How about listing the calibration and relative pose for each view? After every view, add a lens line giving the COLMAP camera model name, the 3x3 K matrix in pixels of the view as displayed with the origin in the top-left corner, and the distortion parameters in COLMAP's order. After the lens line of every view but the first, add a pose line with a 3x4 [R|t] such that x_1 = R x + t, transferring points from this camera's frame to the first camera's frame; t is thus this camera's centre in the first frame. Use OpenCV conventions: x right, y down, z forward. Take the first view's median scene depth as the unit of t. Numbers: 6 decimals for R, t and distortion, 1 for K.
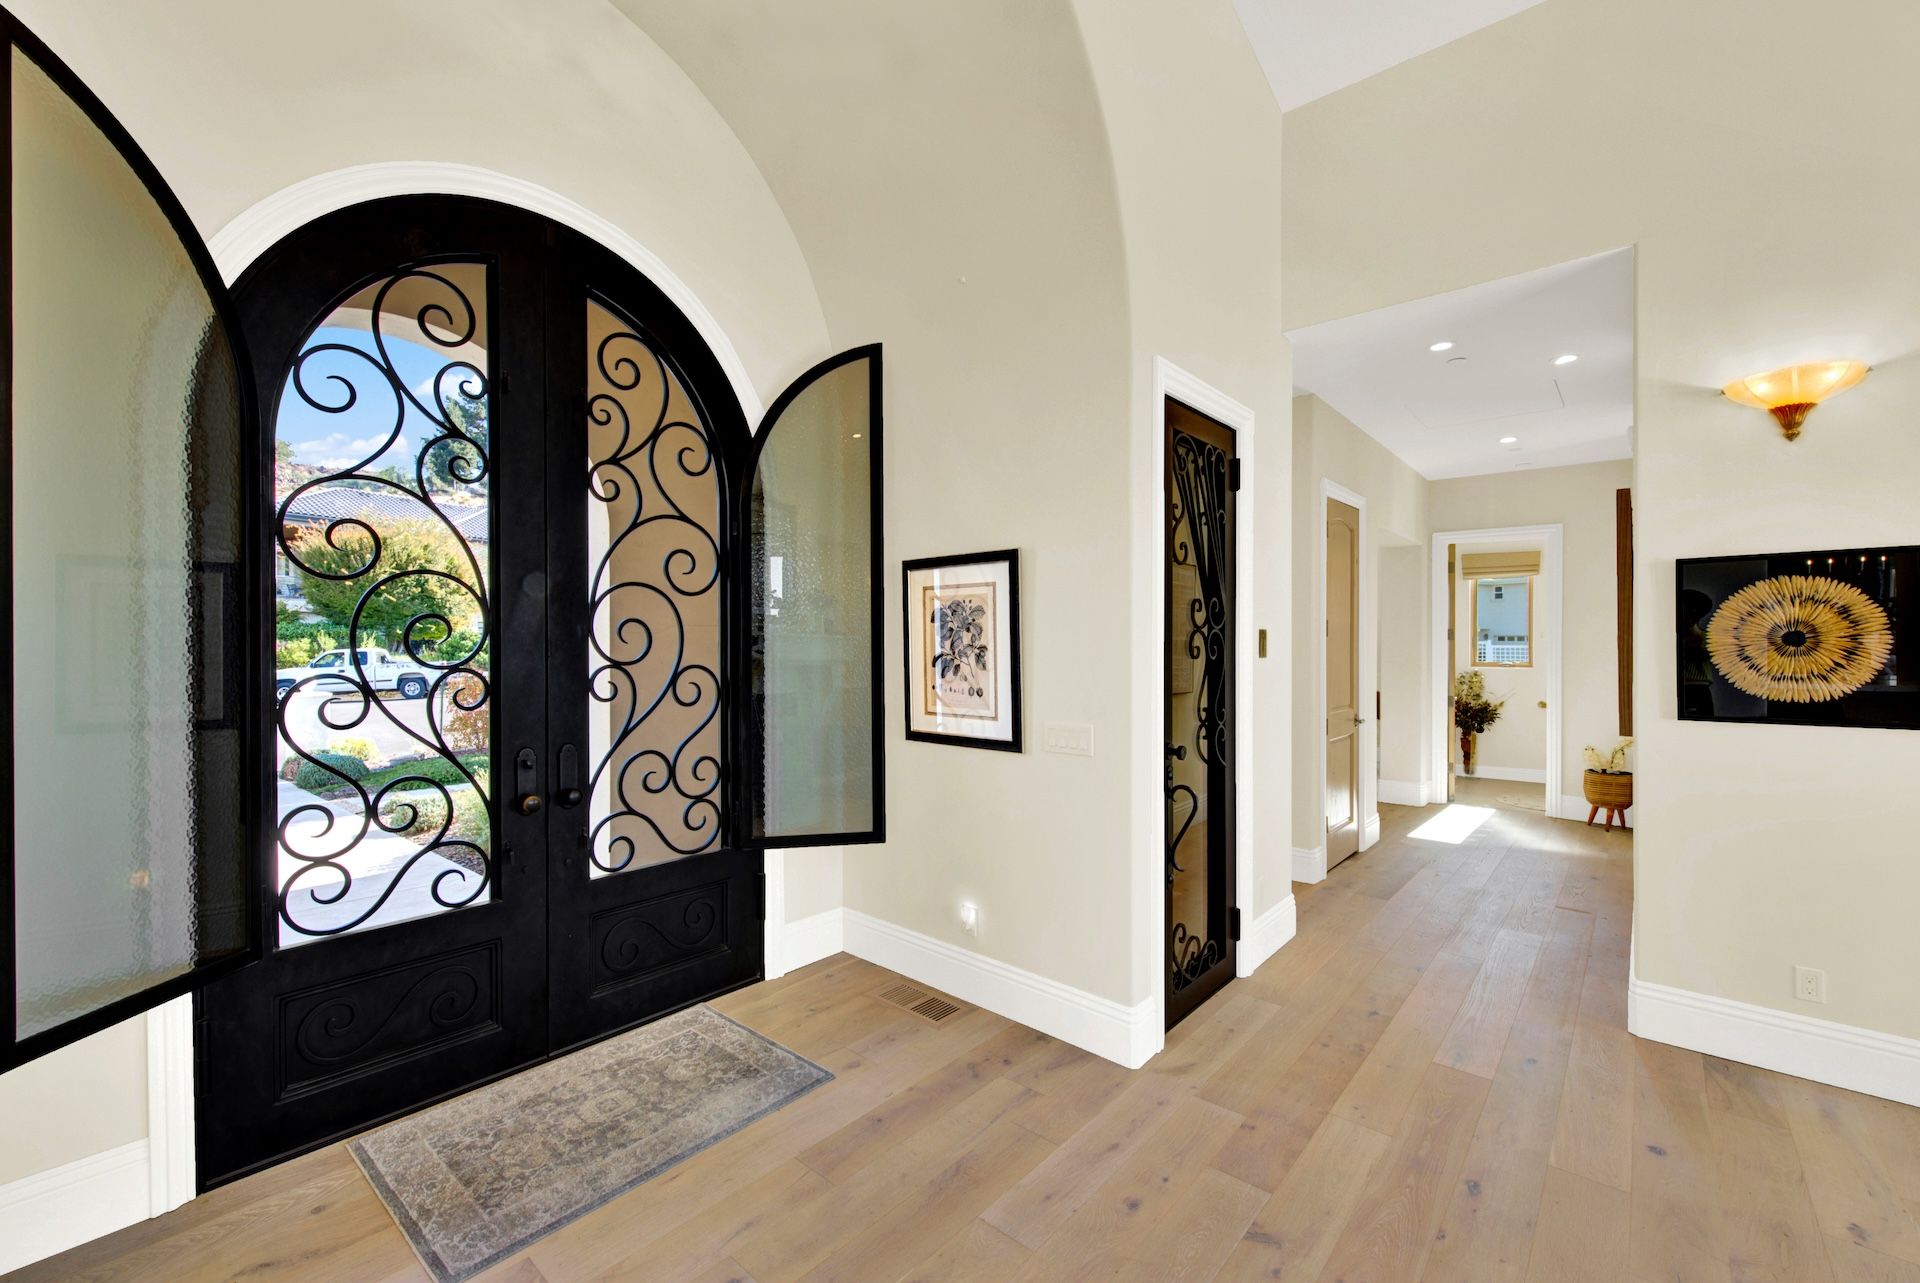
lens RADIAL K [[791.1, 0, 927.1], [0, 791.1, 645.4], [0, 0, 1]] dist [0.000036, 0.000141]
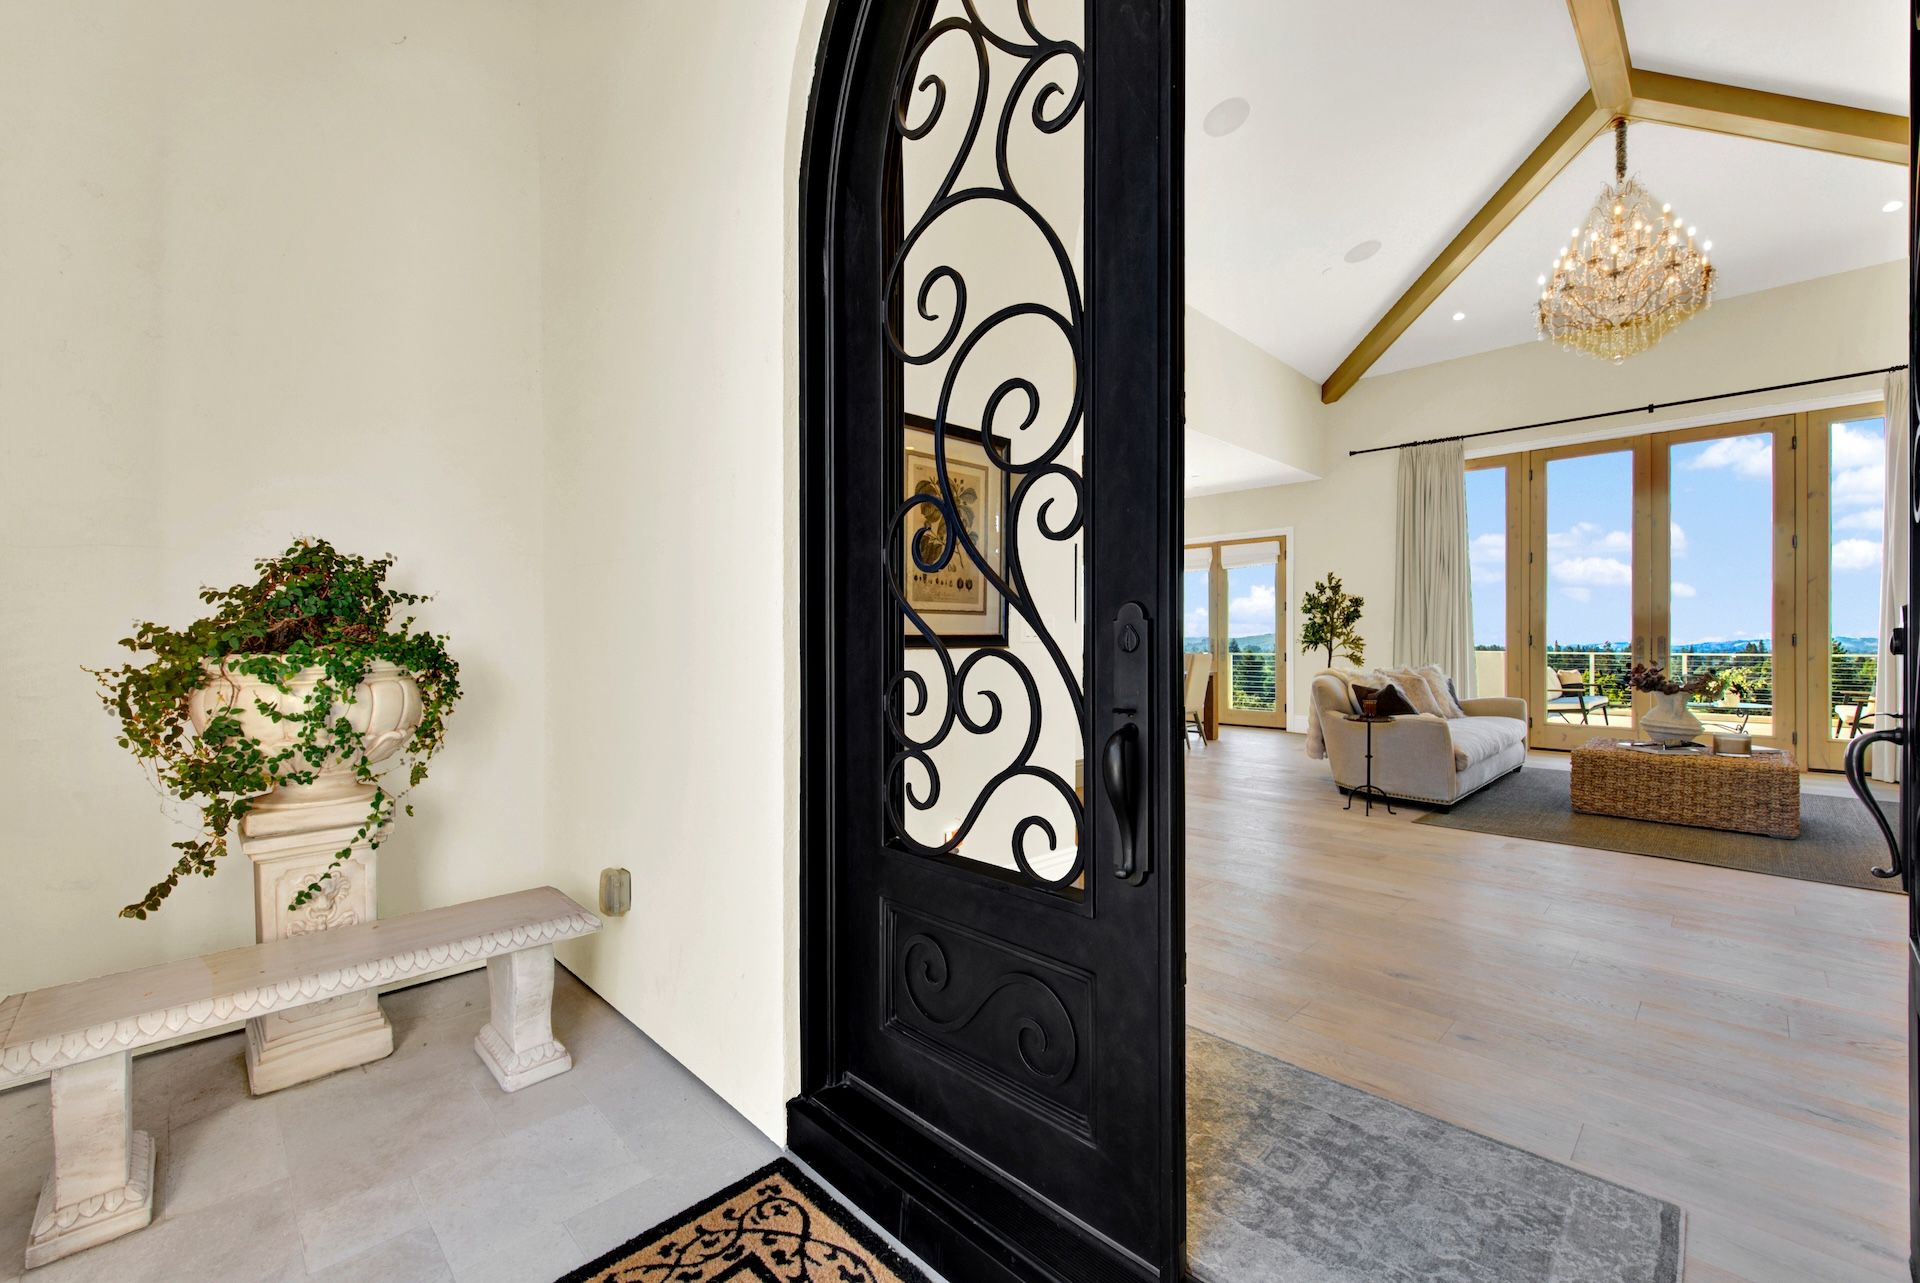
lens RADIAL K [[790.0, 0, 960.0], [0, 790.0, 641.5], [0, 0, 1]] dist [-0.000763, -0.000215]
pose [[0.051465, -0.001826, 0.998673, -0.877022], [0.005942, 0.999981, 0.001522, 0.129615], [-0.998657, 0.005855, 0.051475, 1.016595]]
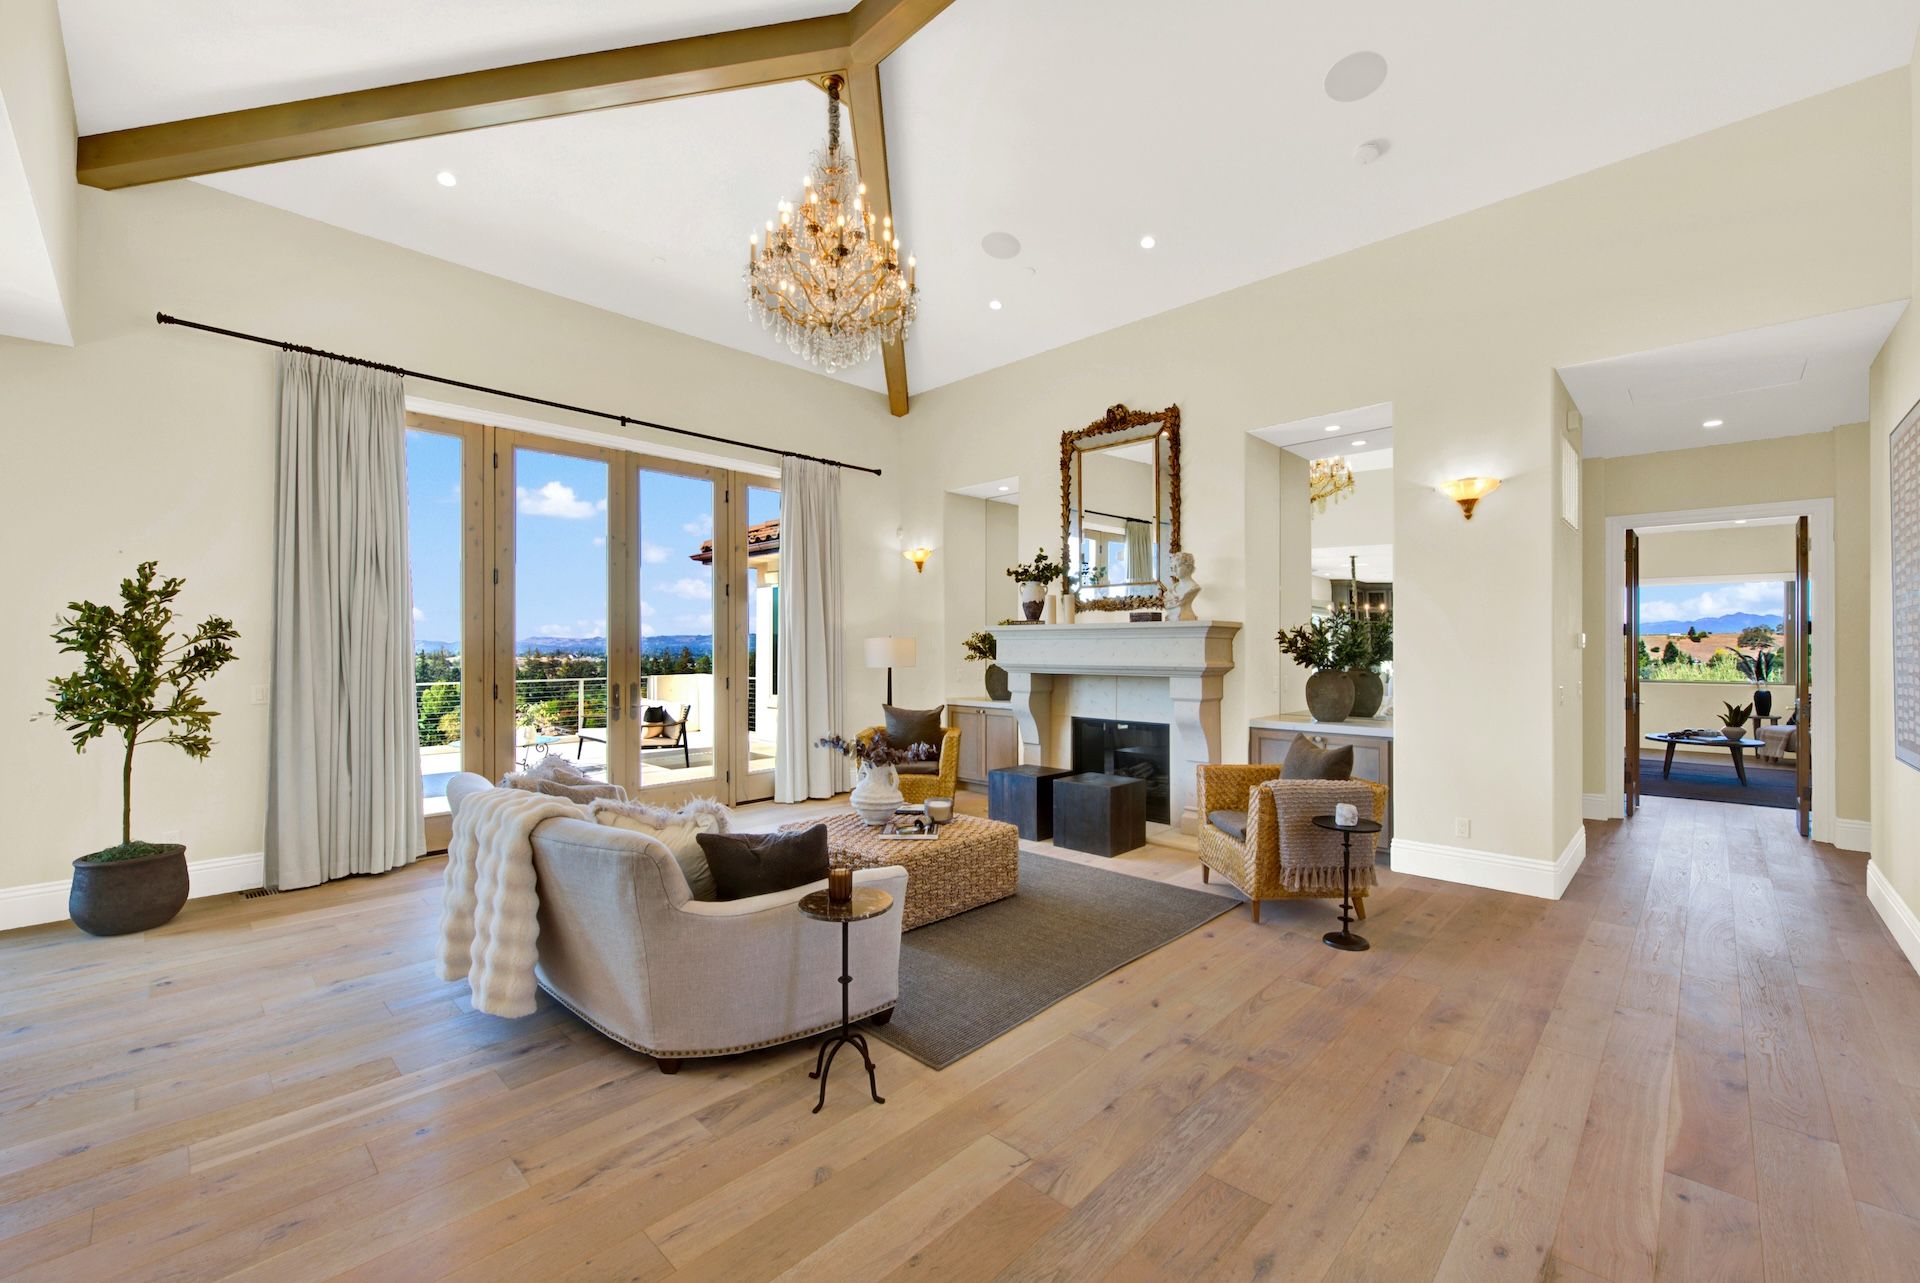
lens RADIAL K [[776.8, 0, 957.9], [0, 776.8, 646.7], [0, 0, 1]] dist [-0.000773, -0.000462]
pose [[-0.999545, -0.002652, 0.030058, 0.679743], [-0.002494, 0.999983, 0.005264, 0.021166], [-0.030072, 0.005187, -0.999534, 1.063426]]
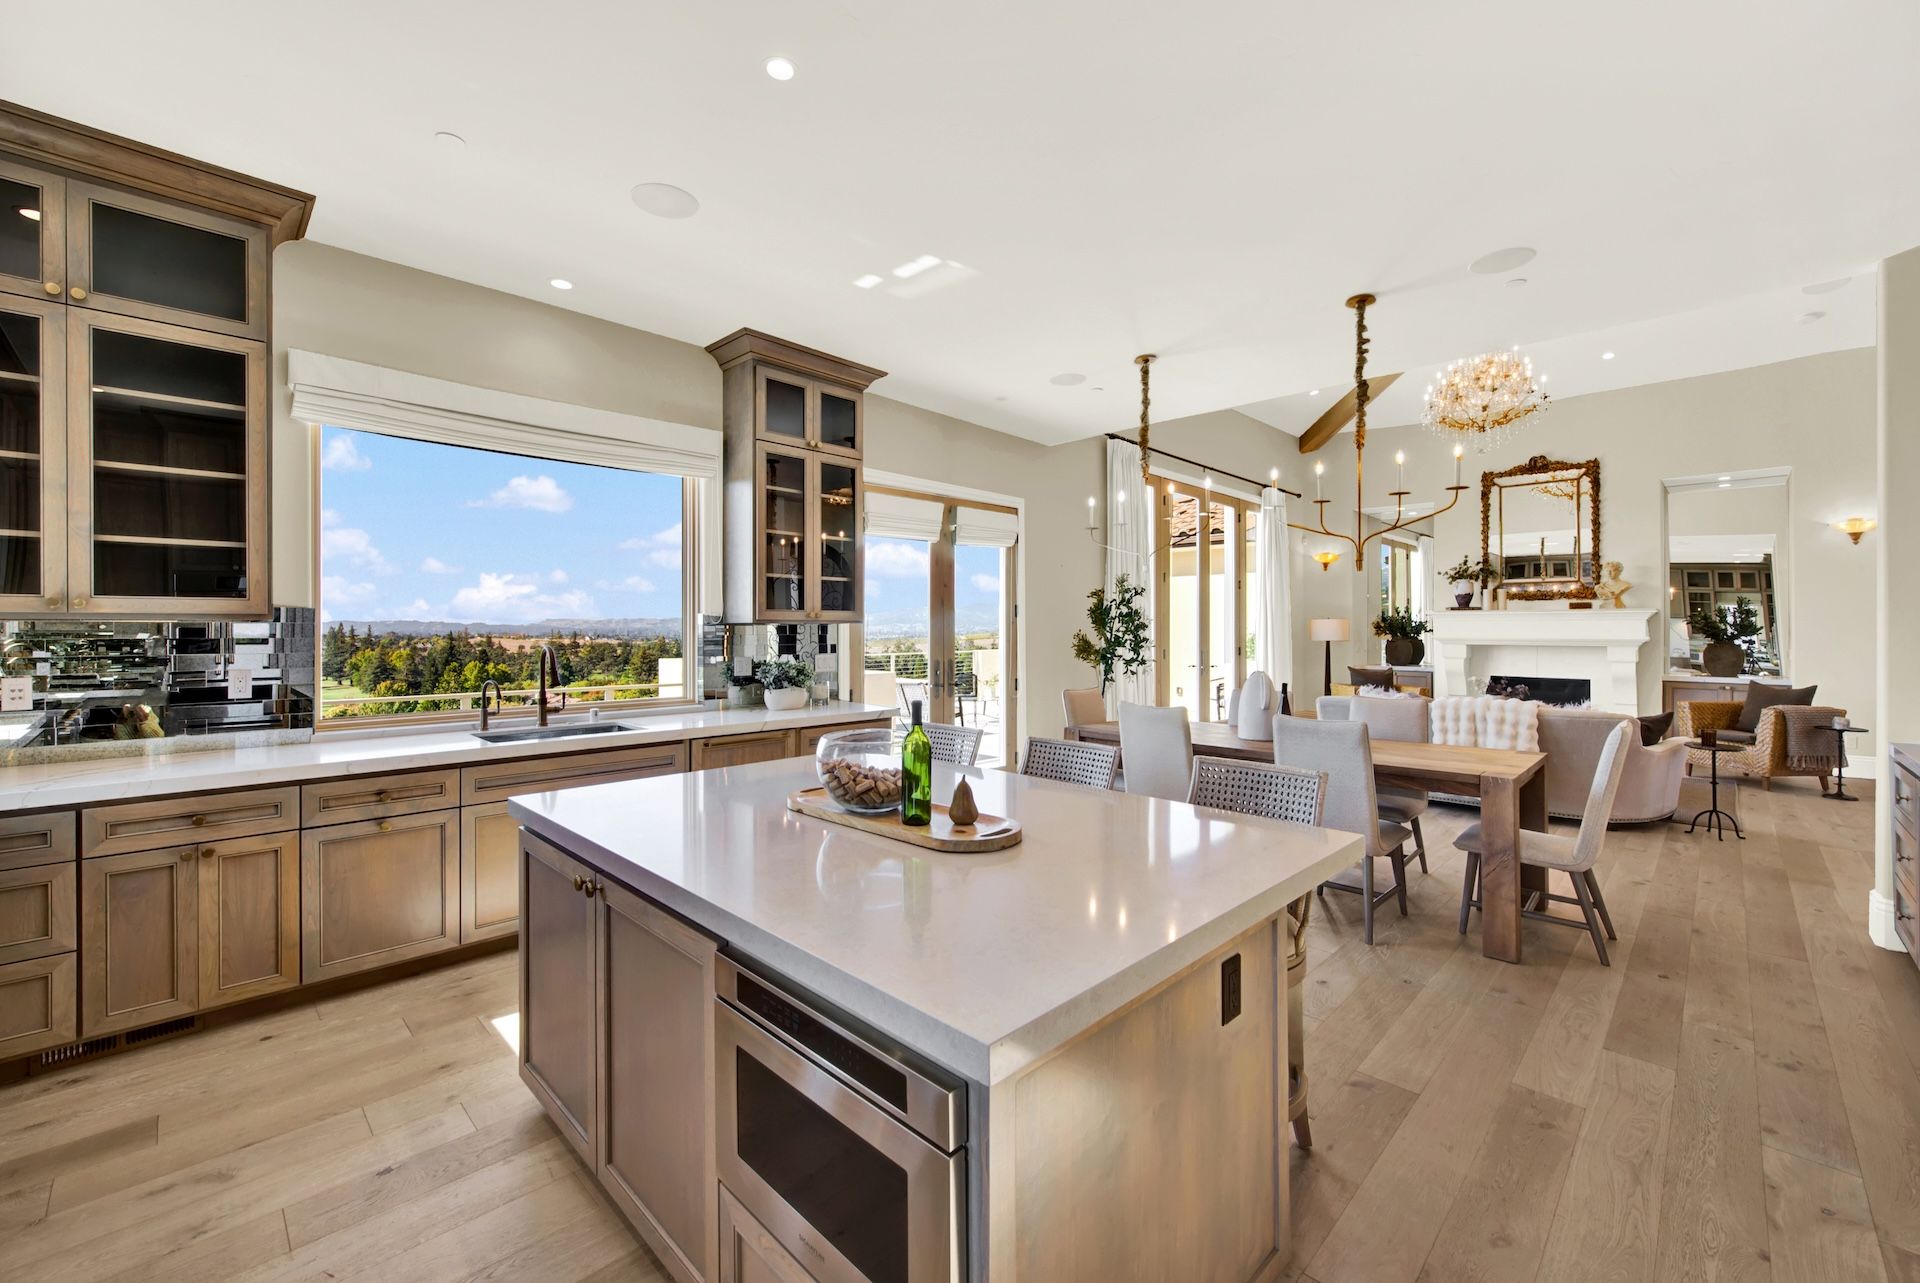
lens RADIAL K [[777.0, 0, 963.0], [0, 777.0, 629.0], [0, 0, 1]] dist [-0.003451, -0.000579]
pose [[-0.999155, -0.004987, 0.040797, 2.406195], [-0.004790, 0.999976, 0.004943, 0.038699], [-0.040821, 0.004744, -0.999155, 2.014977]]
